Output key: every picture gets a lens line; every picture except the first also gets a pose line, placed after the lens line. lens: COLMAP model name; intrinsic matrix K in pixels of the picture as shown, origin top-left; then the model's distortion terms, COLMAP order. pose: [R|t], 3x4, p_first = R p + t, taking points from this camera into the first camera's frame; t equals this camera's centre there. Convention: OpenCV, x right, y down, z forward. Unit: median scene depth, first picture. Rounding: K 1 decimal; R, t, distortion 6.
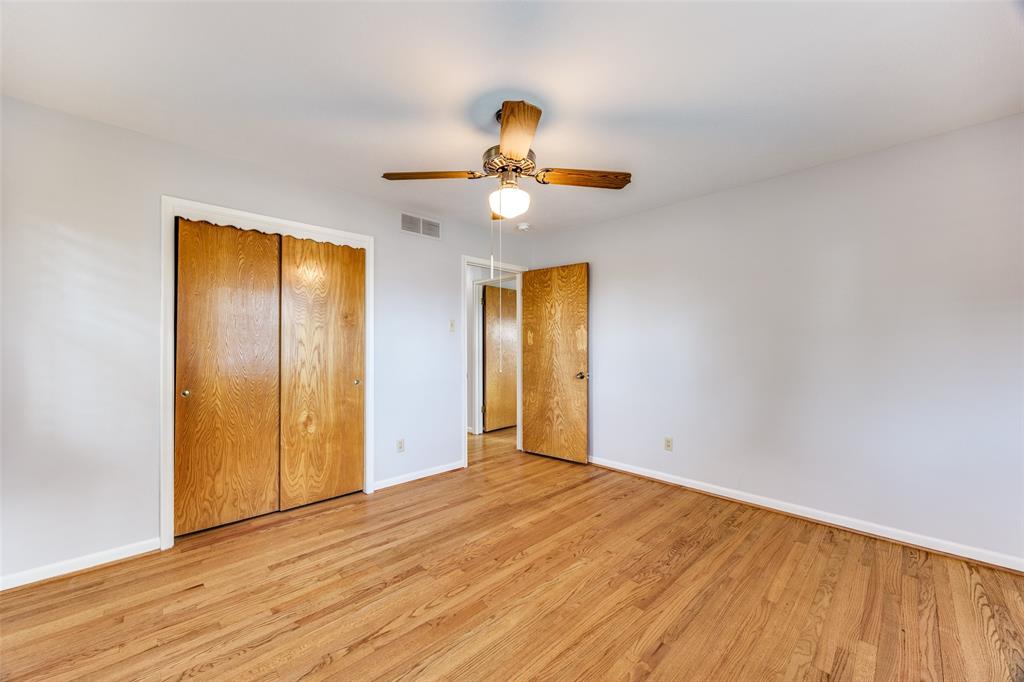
lens RADIAL K [[395.8, 0, 513.3], [0, 395.8, 342.7], [0, 0, 1]] dist [-0.008805, 0.001224]
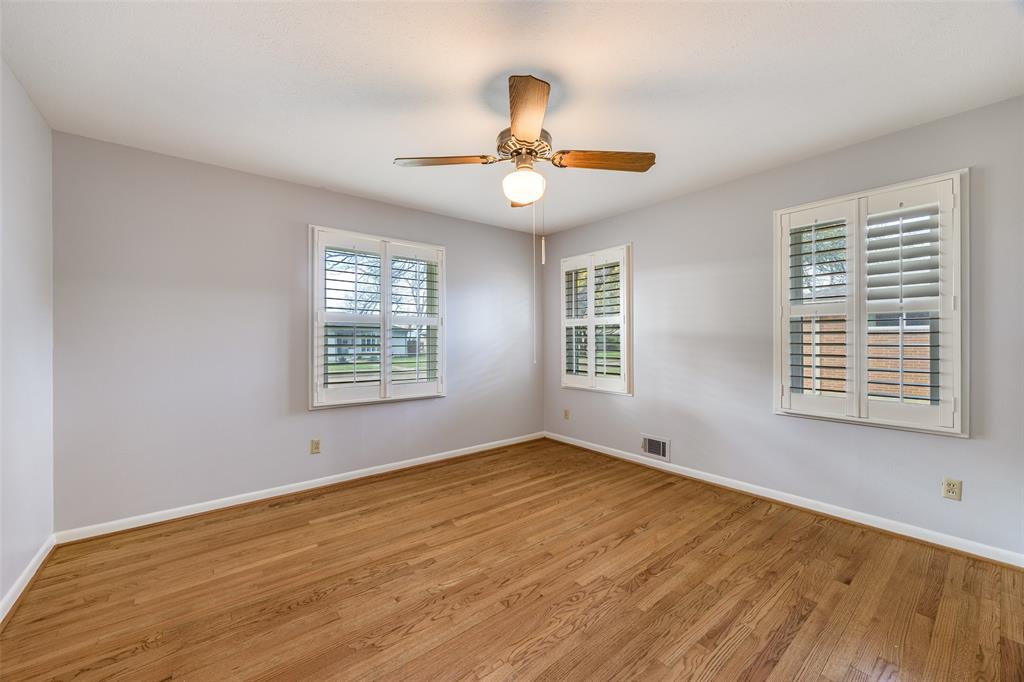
lens RADIAL K [[395.8, 0, 511.1], [0, 395.8, 341.2], [0, 0, 1]] dist [-0.008805, 0.001224]
pose [[-0.995411, 0.005775, 0.095522, -0.068506], [0.005210, 0.999967, -0.006166, 0.024493], [-0.095555, -0.005640, -0.995408, 2.014807]]
